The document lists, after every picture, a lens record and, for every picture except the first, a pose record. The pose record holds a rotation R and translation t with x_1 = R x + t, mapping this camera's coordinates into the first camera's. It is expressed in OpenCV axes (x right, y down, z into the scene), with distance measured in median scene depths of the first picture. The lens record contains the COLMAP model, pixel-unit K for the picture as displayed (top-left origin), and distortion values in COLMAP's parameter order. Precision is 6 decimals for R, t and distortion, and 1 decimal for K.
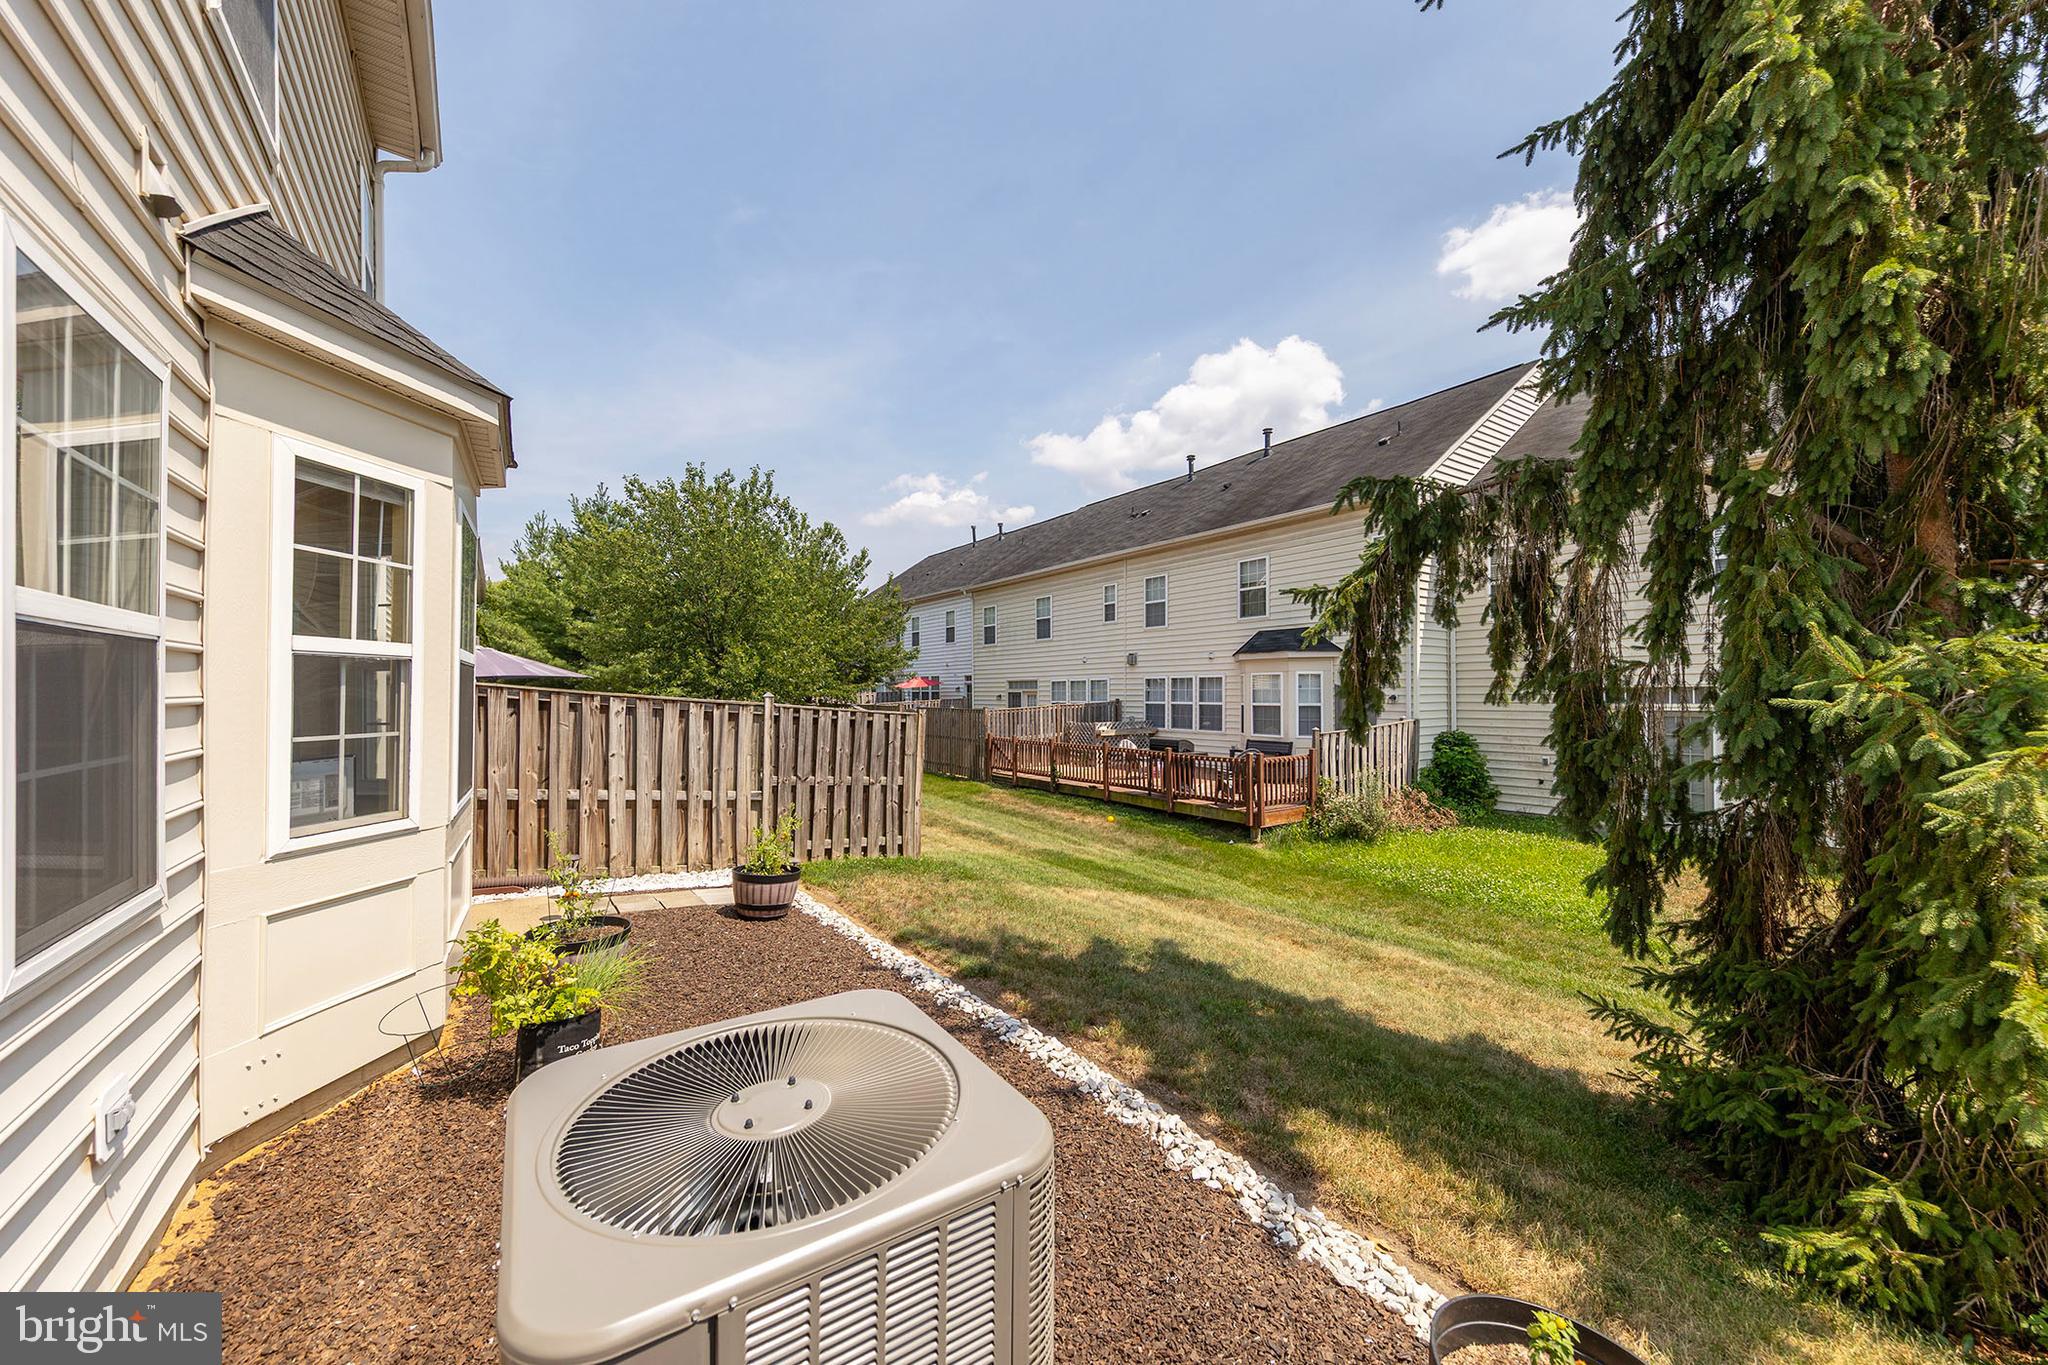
lens RADIAL K [[750.4, 0, 1024.0], [0, 750.4, 682.5], [0, 0, 1]] dist [0.001847, 0.000149]
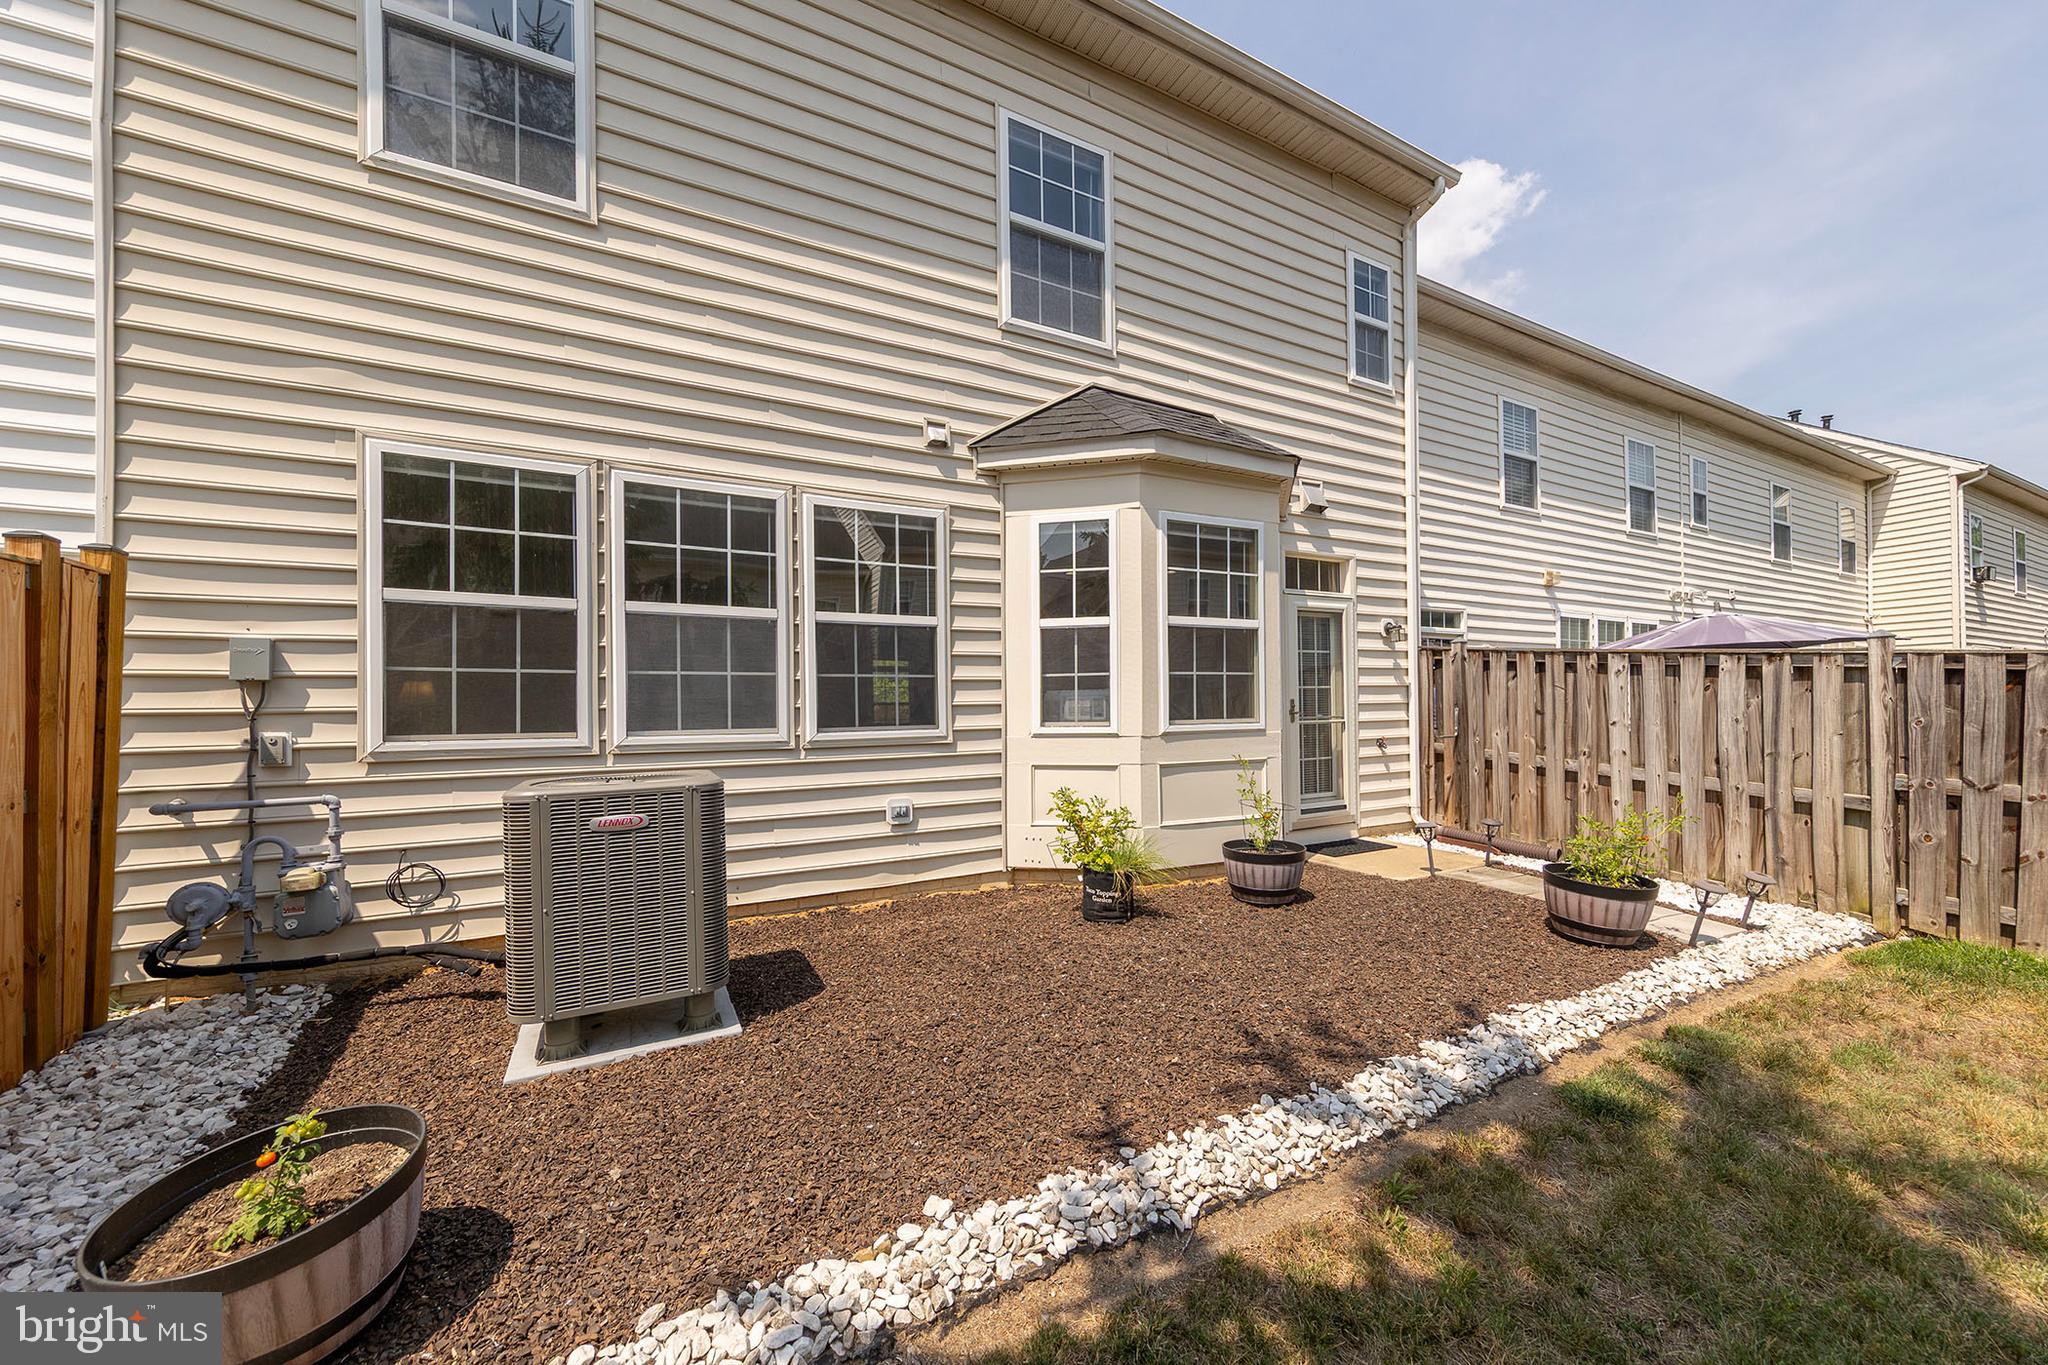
lens RADIAL K [[750.4, 0, 1024.0], [0, 750.4, 682.5], [0, 0, 1]] dist [0.001847, 0.000149]
pose [[-0.098750, -0.027672, -0.994727, 0.348560], [0.030146, 0.999071, -0.030786, 0.059543], [0.994656, -0.033027, -0.097824, 0.442556]]
